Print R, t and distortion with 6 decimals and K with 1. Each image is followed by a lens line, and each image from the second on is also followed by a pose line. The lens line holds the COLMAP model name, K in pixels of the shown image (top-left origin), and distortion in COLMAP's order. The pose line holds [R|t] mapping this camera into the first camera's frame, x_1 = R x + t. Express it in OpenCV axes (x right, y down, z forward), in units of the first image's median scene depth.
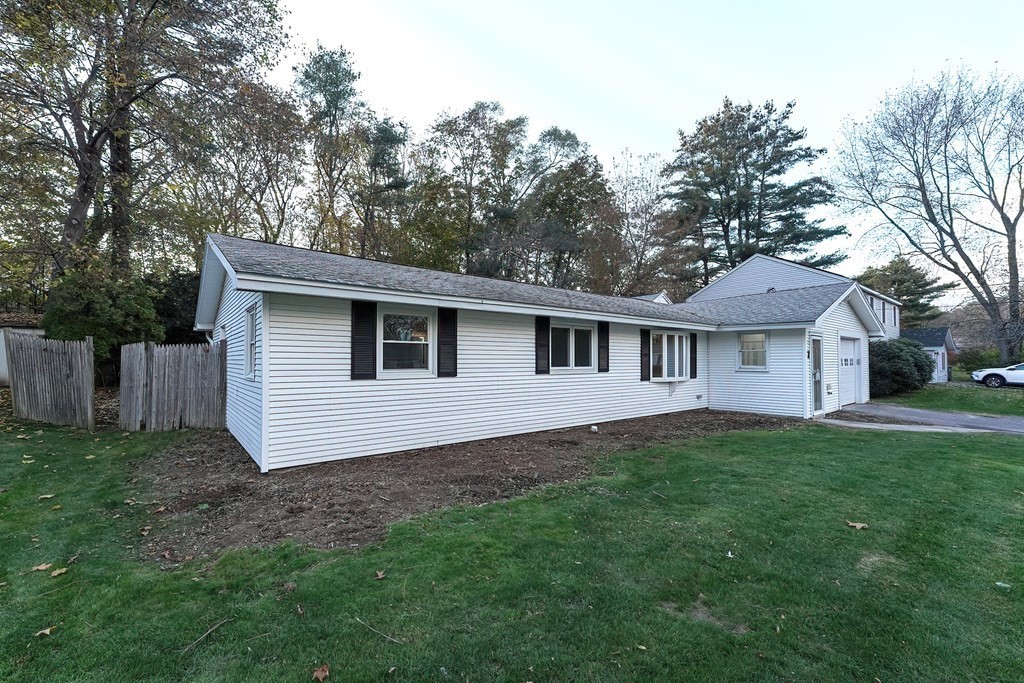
lens RADIAL K [[421.3, 0, 504.3], [0, 421.3, 342.4], [0, 0, 1]] dist [-0.017862, 0.000225]
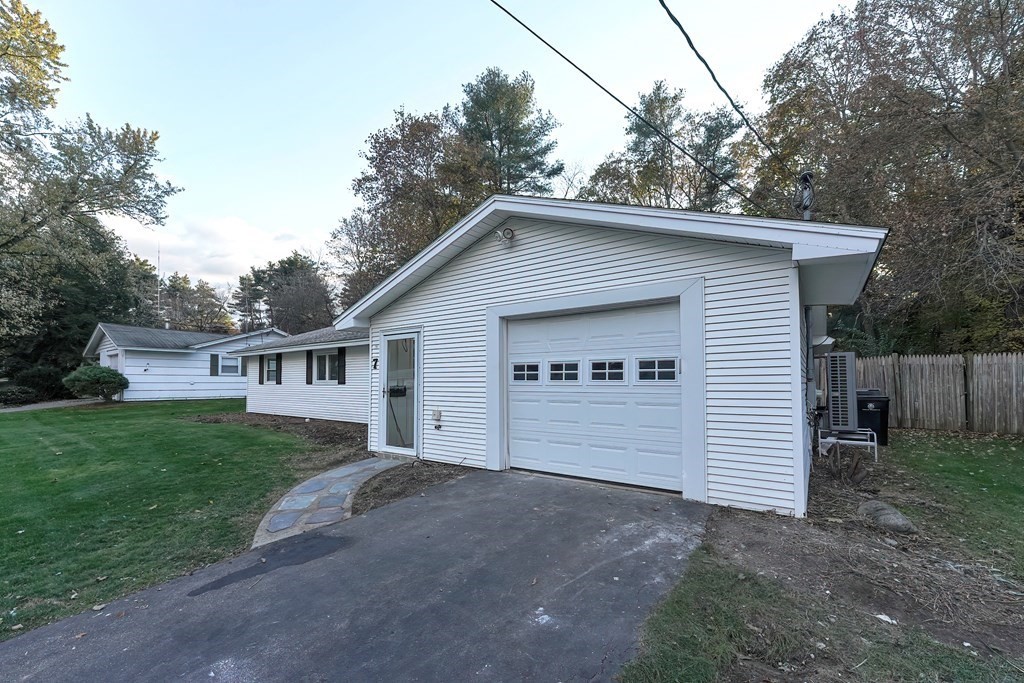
lens RADIAL K [[411.4, 0, 512.7], [0, 411.4, 363.5], [0, 0, 1]] dist [-0.001871, 0.000018]
pose [[0.271597, -0.043358, -0.961434, 1.635187], [0.044020, 0.998499, -0.032595, 0.069277], [0.961404, -0.033469, 0.273098, 1.154588]]
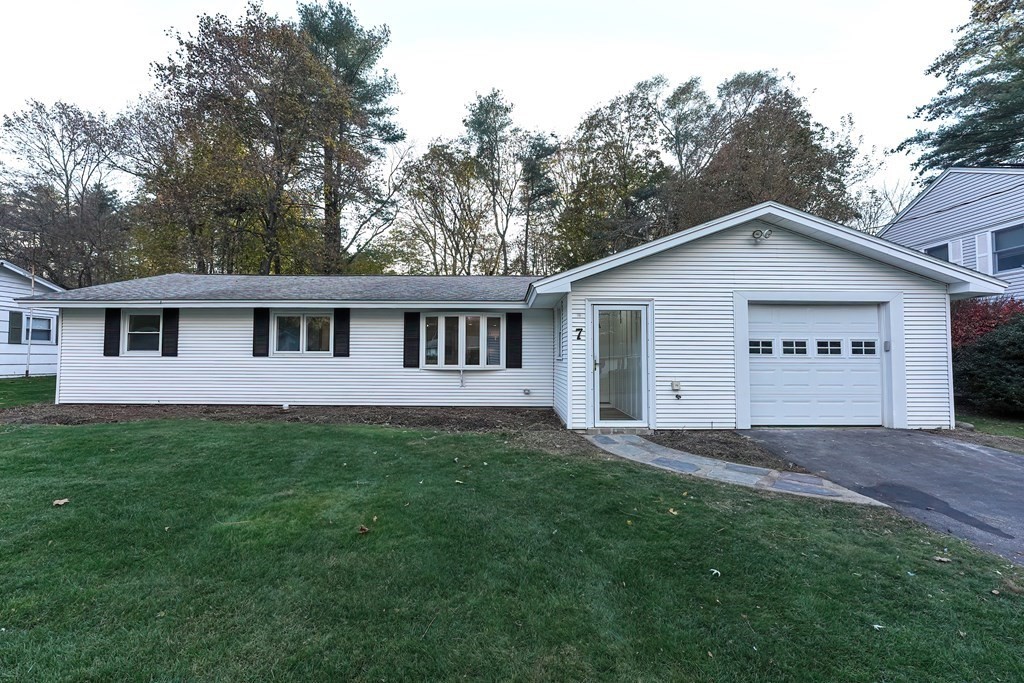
lens RADIAL K [[400.5, 0, 512.0], [0, 400.5, 341.5], [0, 0, 1]] dist [-0.009762, 0.000189]
pose [[0.780313, -0.021932, -0.625005, 1.158946], [0.021750, 0.999732, -0.007926, 0.048796], [0.625011, -0.007409, 0.780581, 0.489674]]
